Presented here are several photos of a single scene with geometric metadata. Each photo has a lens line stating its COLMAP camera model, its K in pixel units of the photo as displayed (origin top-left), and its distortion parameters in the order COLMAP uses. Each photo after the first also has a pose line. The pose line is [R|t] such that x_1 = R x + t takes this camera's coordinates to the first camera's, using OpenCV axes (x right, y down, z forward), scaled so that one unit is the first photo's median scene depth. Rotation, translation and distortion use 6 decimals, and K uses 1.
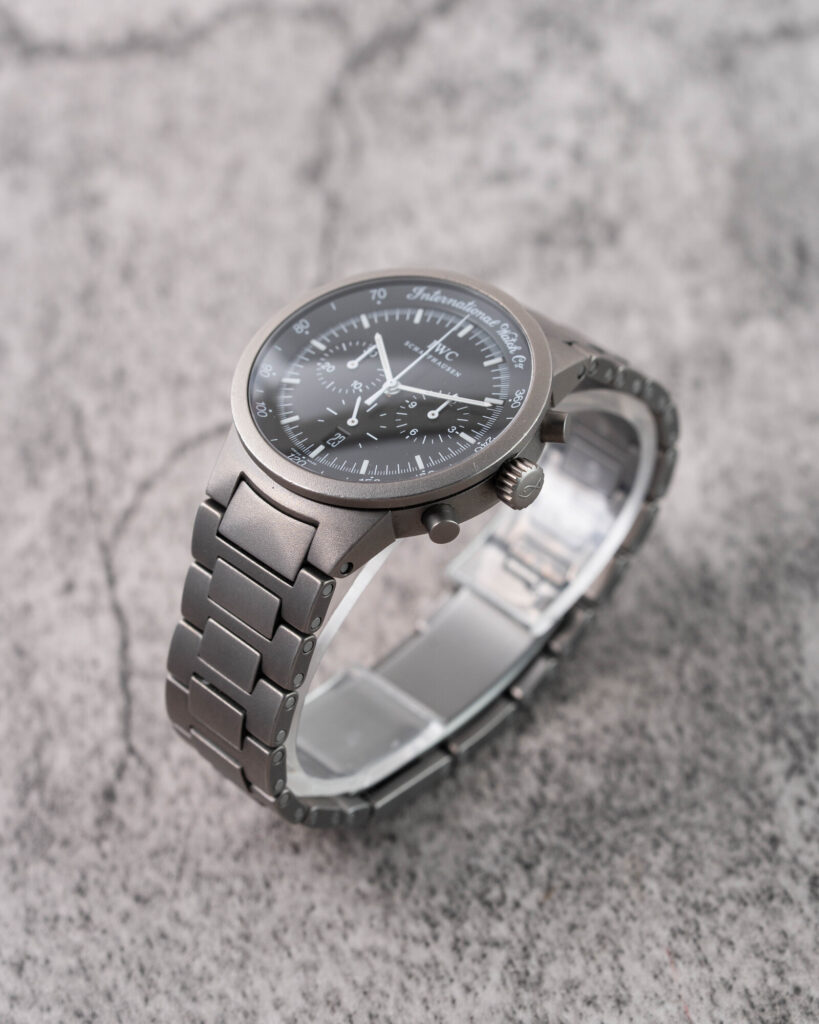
lens RADIAL K [[4588.0, 0, 409.5], [0, 4588.0, 512.0], [0, 0, 1]] dist [-0.077799, 0.735829]
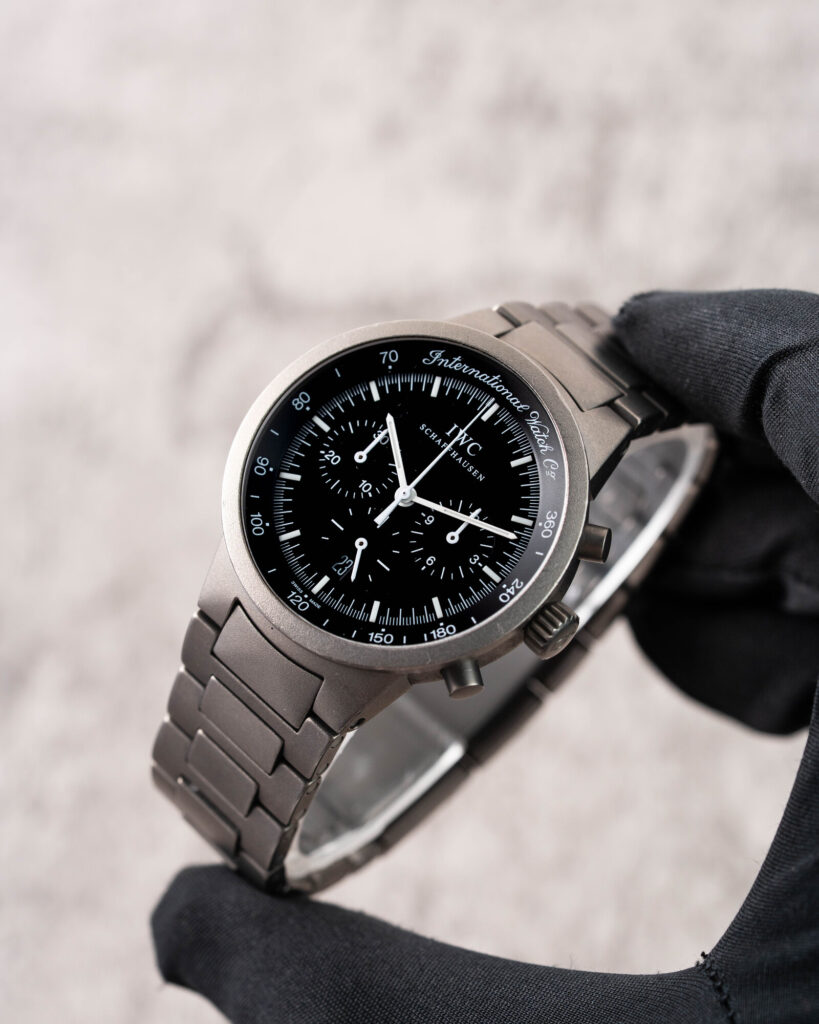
lens RADIAL K [[4588.0, 0, 409.5], [0, 4588.0, 512.0], [0, 0, 1]] dist [-0.077799, 0.735829]
pose [[0.999453, -0.011462, -0.031013, 0.023892], [0.022617, 0.921213, 0.388400, -0.362573], [0.024118, -0.388889, 0.920969, 0.195056]]
